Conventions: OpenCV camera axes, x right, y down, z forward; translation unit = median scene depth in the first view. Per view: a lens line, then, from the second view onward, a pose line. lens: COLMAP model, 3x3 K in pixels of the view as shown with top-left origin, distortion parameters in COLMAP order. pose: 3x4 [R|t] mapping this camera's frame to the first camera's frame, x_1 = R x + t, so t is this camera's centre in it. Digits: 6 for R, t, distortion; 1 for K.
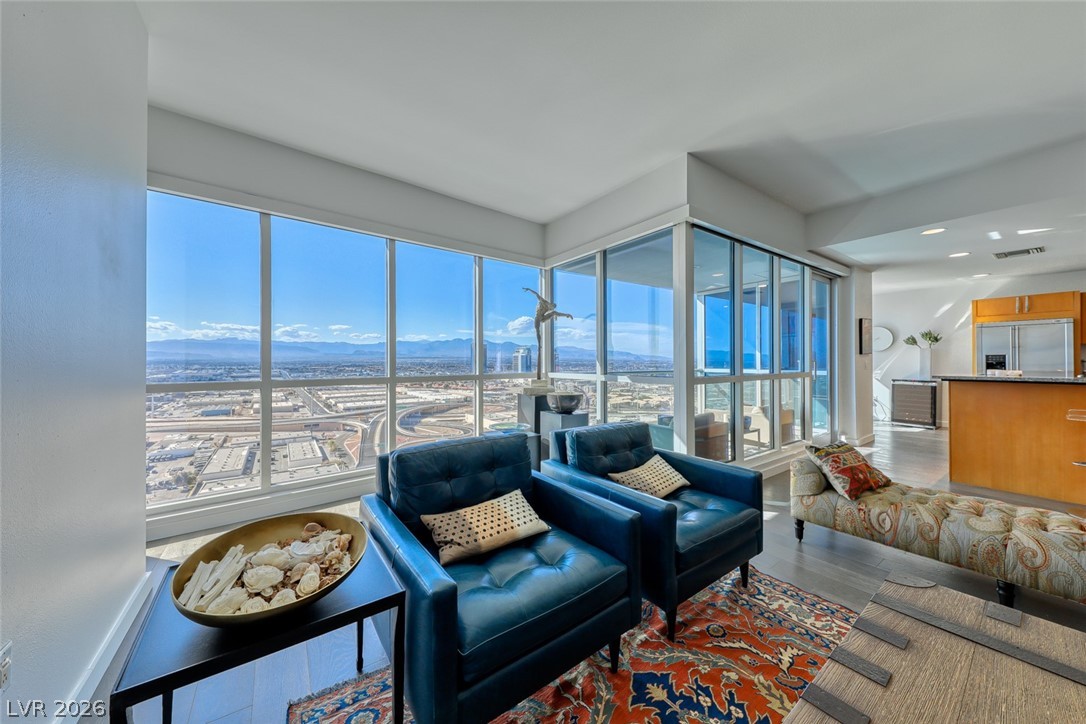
lens RADIAL K [[370.1, 0, 539.8], [0, 370.1, 360.3], [0, 0, 1]] dist [0.016385, -0.004554]
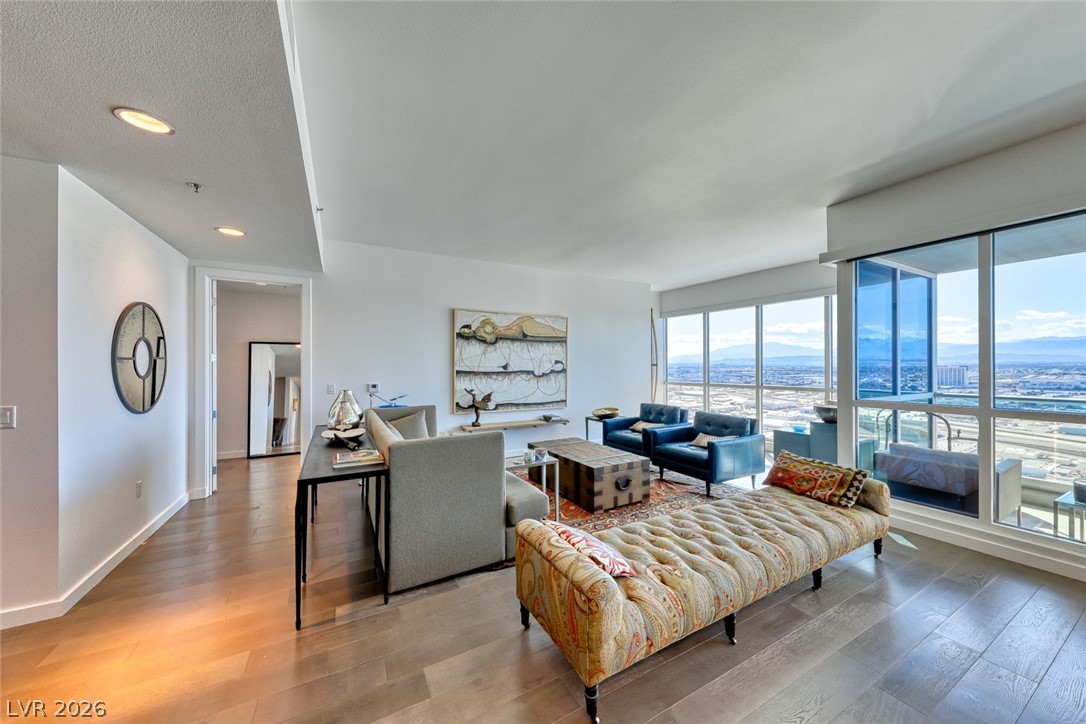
lens RADIAL K [[370.1, 0, 545.6], [0, 370.1, 366.8], [0, 0, 1]] dist [0.016385, -0.004554]
pose [[-0.112347, 0.003889, -0.993661, 1.399780], [0.005222, 0.999981, 0.003323, -0.051219], [0.993655, -0.004816, -0.112365, 0.204248]]
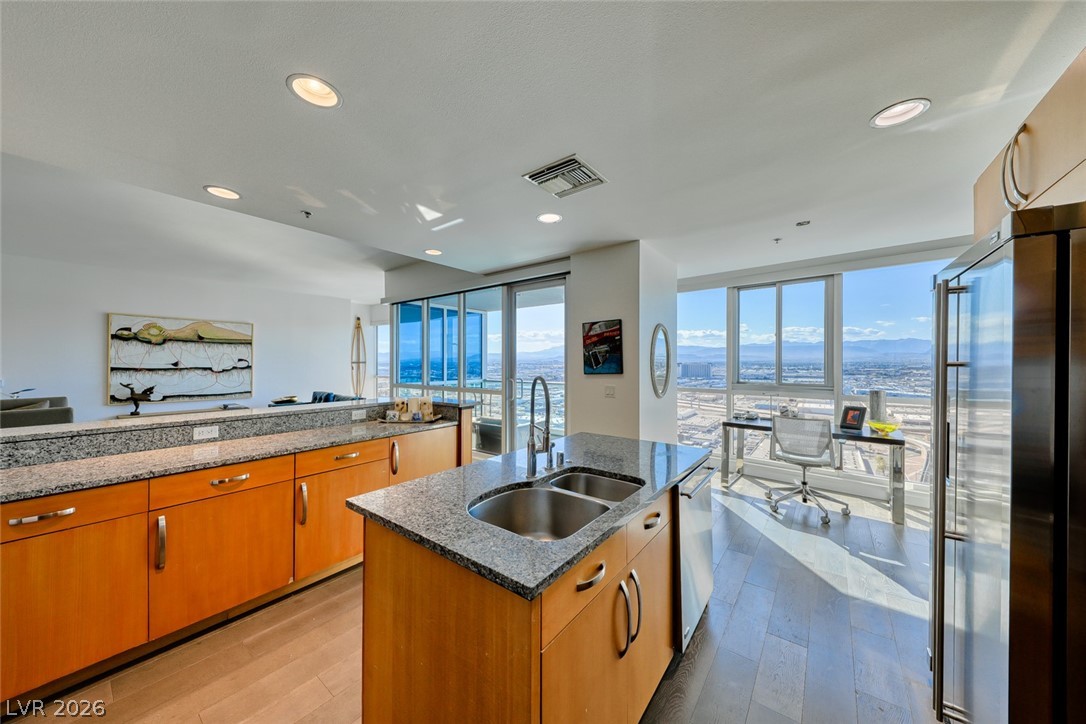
lens RADIAL K [[370.1, 0, 542.0], [0, 370.1, 359.7], [0, 0, 1]] dist [0.016385, -0.004554]
pose [[0.293405, -0.004782, -0.955976, 2.149054], [0.001507, 0.999989, -0.004540, -0.057601], [0.955987, -0.000109, 0.293409, 1.026038]]
